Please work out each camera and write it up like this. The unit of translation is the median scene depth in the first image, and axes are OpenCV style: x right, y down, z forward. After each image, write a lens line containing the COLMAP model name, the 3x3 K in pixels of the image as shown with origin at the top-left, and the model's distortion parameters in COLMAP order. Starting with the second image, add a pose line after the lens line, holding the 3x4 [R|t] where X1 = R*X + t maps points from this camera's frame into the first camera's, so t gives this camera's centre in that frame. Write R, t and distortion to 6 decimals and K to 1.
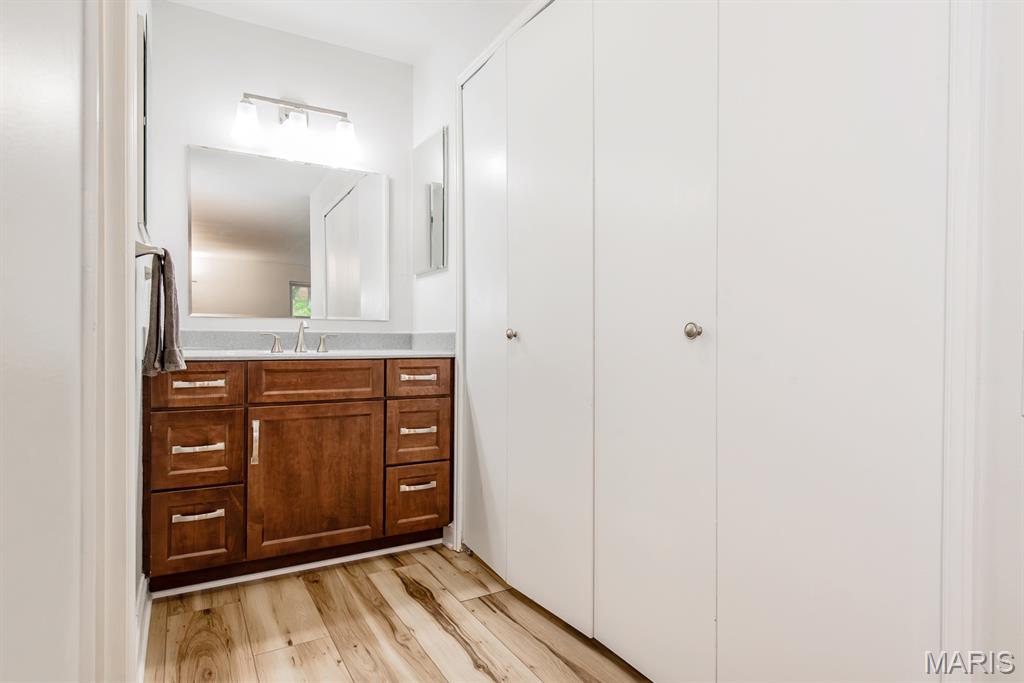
lens RADIAL K [[556.8, 0, 512.0], [0, 556.8, 341.5], [0, 0, 1]] dist [0.002840, -0.000509]
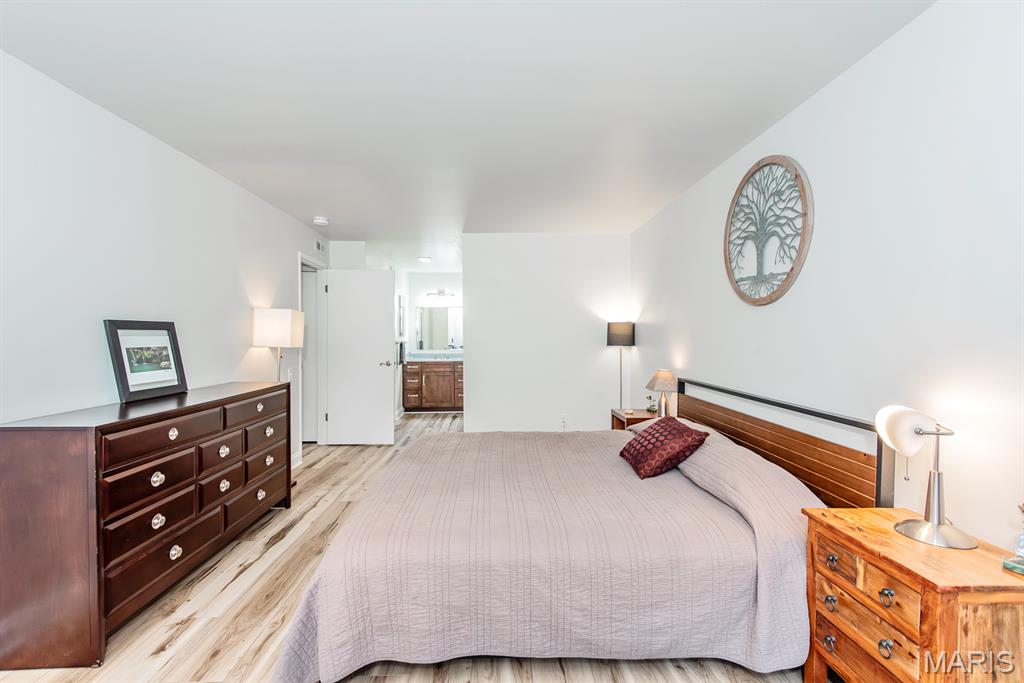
lens RADIAL K [[477.7, 0, 512.0], [0, 477.7, 341.5], [0, 0, 1]] dist [-0.001153, -0.000682]
pose [[0.872890, -0.001884, -0.487913, 1.853021], [0.007976, 0.999914, 0.010408, -0.148258], [0.487851, -0.012976, 0.872830, -1.811190]]
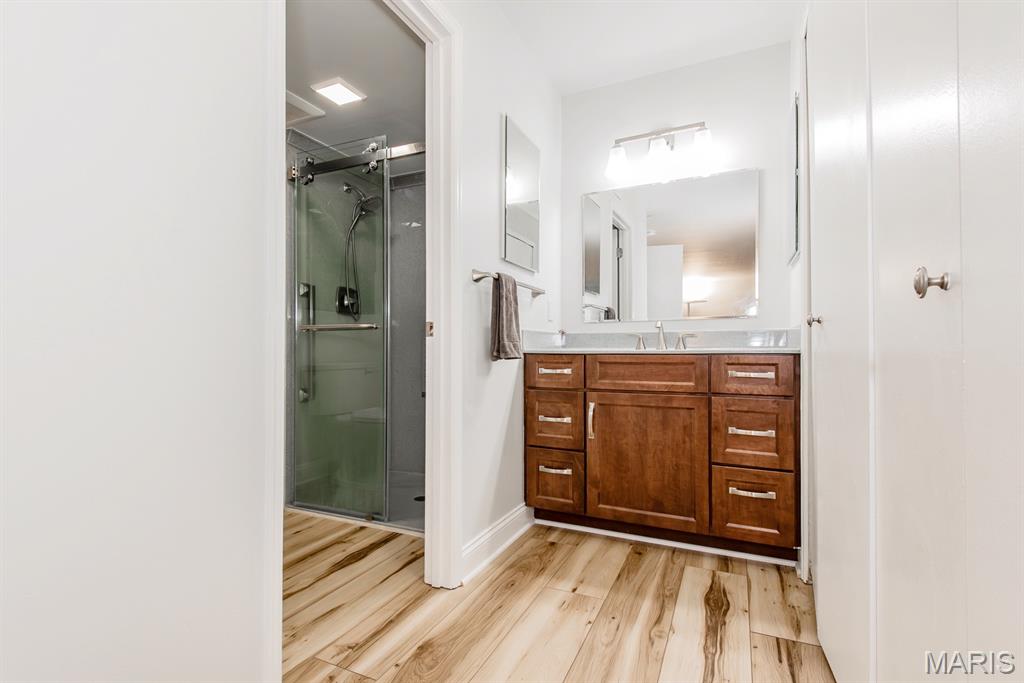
lens RADIAL K [[477.7, 0, 512.0], [0, 477.7, 341.5], [0, 0, 1]] dist [-0.001153, -0.000682]
pose [[0.562494, -0.019338, -0.826575, 0.294427], [0.004907, 0.999787, -0.020051, 0.025516], [0.826787, 0.007223, 0.562469, 0.247344]]
